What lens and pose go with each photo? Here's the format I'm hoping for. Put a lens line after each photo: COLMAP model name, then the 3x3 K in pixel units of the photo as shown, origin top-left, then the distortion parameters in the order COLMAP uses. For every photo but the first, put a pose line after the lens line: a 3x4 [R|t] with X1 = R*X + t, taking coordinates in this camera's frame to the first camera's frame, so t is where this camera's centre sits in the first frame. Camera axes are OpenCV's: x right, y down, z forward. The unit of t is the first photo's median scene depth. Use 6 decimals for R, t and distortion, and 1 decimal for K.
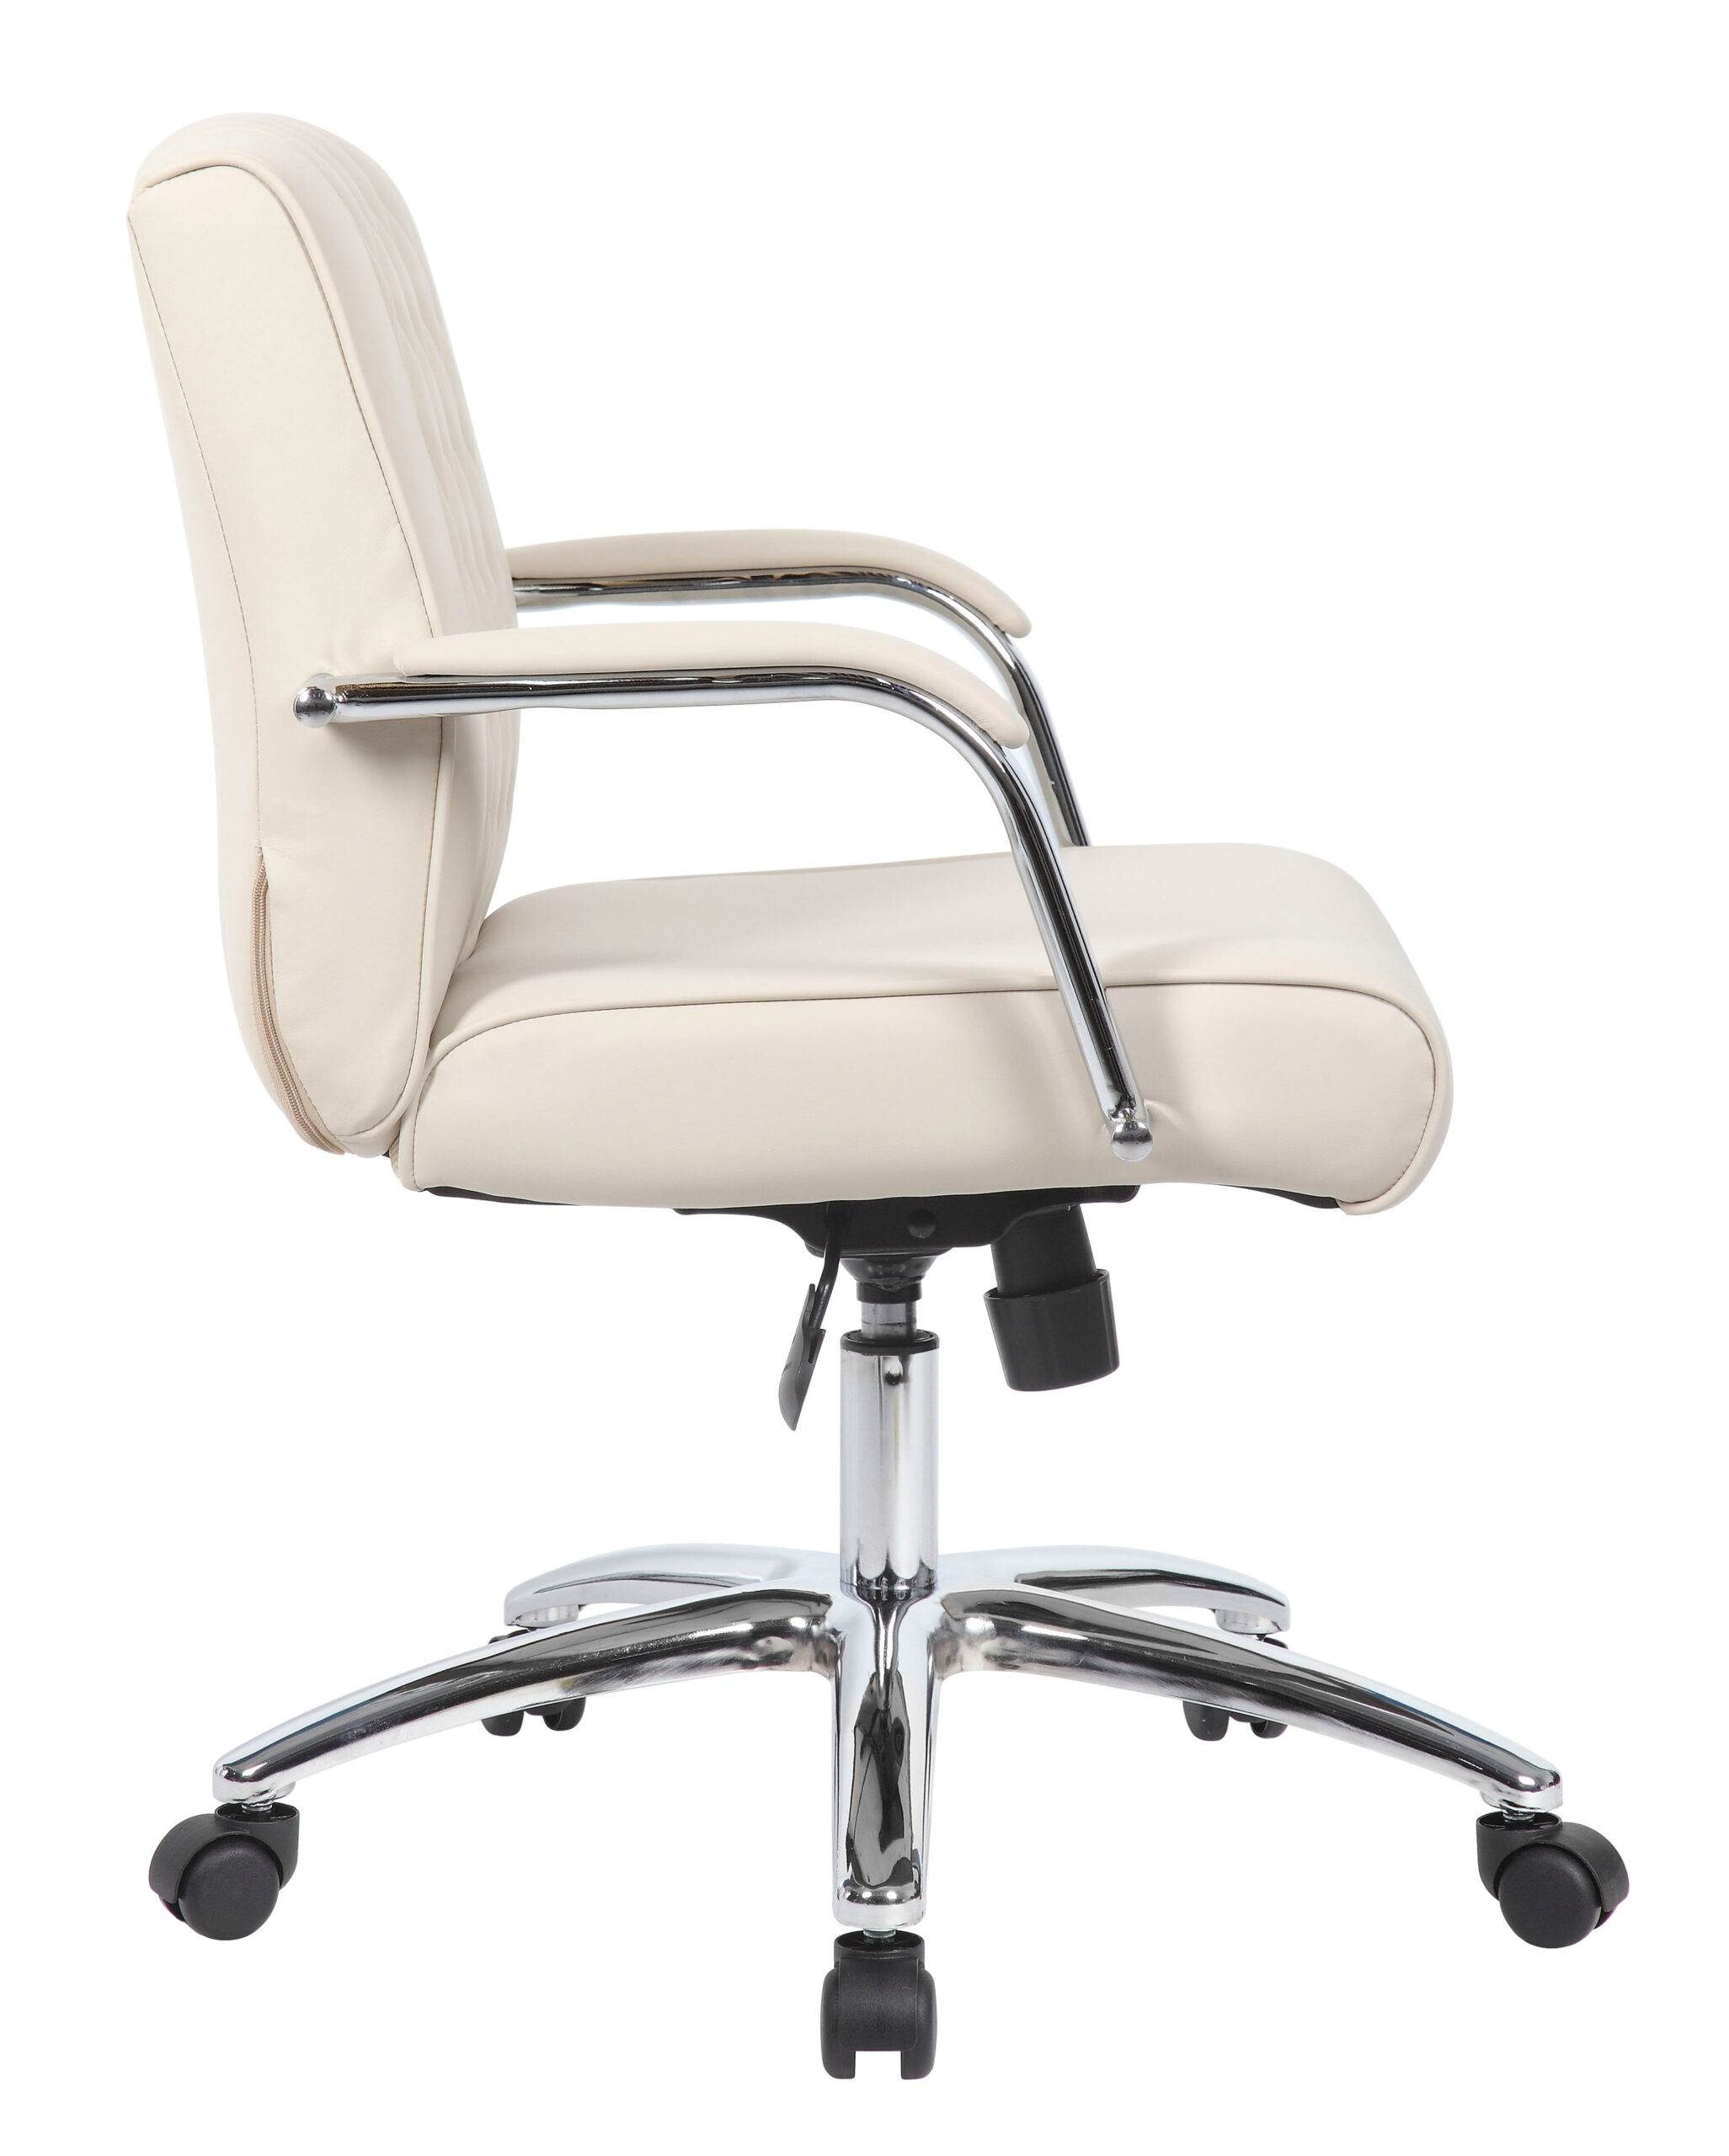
lens RADIAL K [[6703.8, 0, 868.1], [0, 6703.8, 1074.5], [0, 0, 1]] dist [-0.274093, 0.000000]
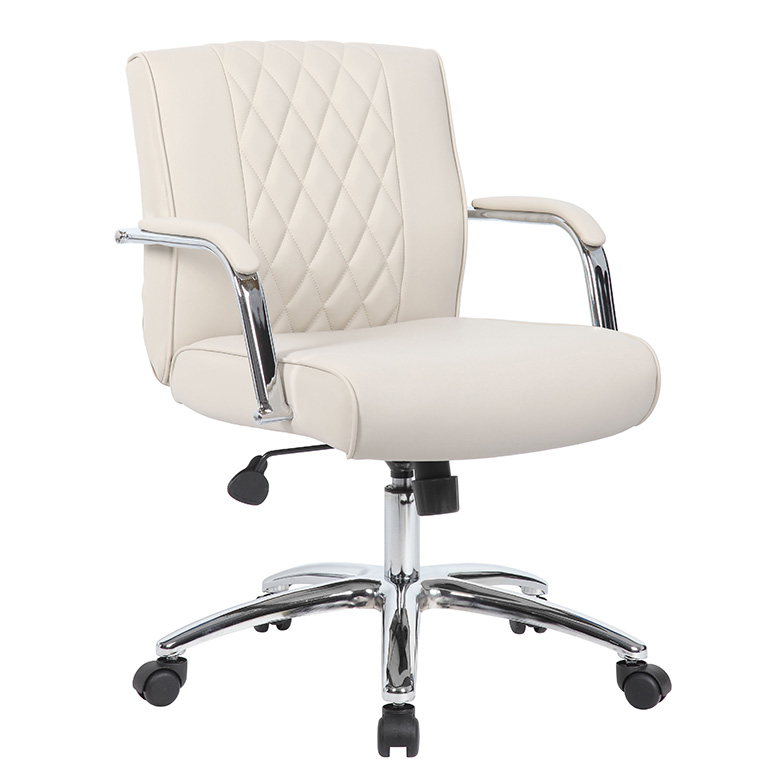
lens RADIAL K [[3227.2, 0, 390.0], [0, 3227.2, 389.6], [0, 0, 1]] dist [-0.479195, 0.000000]
pose [[0.999997, -0.000024, -0.002284, 0.001150], [0.000063, 0.999850, 0.017325, -0.023625], [0.002284, -0.017325, 0.999847, -0.319767]]
